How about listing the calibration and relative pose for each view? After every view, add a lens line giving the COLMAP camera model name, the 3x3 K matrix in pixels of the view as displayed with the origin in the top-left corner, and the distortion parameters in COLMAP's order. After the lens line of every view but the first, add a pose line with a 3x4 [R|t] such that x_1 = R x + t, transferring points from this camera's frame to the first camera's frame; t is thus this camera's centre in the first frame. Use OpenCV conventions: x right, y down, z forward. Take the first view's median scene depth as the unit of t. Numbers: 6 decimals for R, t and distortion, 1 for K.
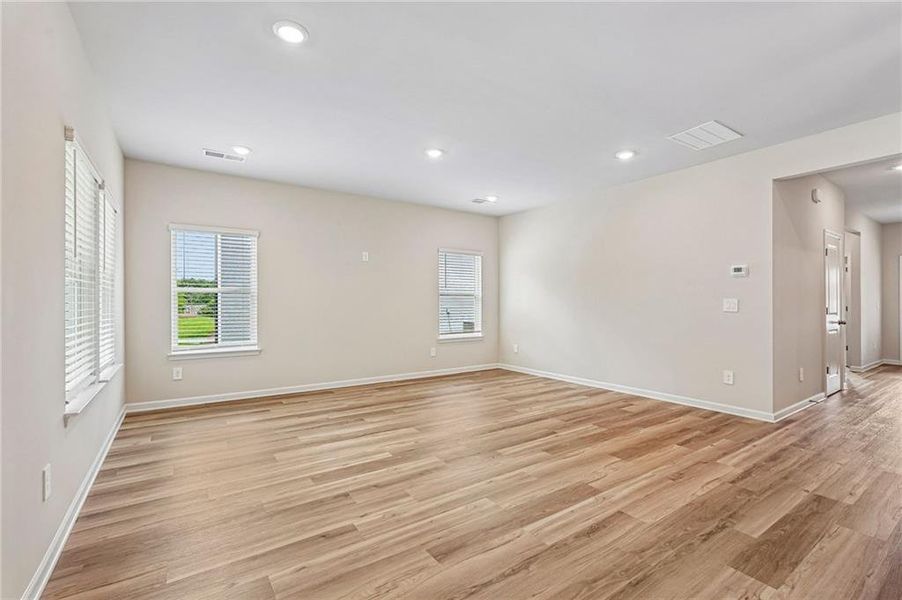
lens RADIAL K [[399.7, 0, 451.2], [0, 399.7, 303.2], [0, 0, 1]] dist [-0.014596, 0.009490]
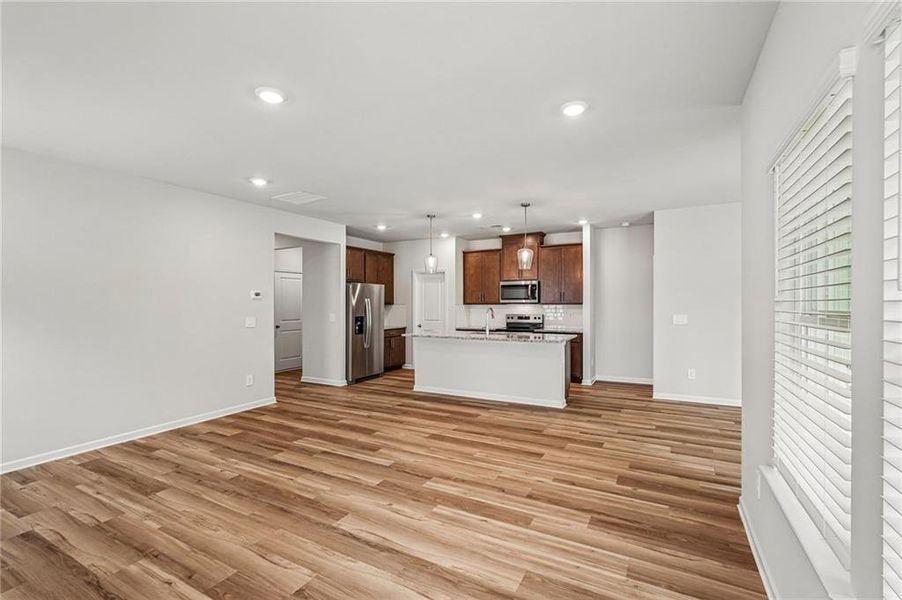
lens RADIAL K [[399.7, 0, 451.2], [0, 399.7, 303.2], [0, 0, 1]] dist [-0.014596, 0.009490]
pose [[-0.451541, -0.000818, 0.892250, -0.833990], [0.003547, 0.999990, 0.002711, -0.066742], [-0.892243, 0.004389, -0.451534, 1.192466]]
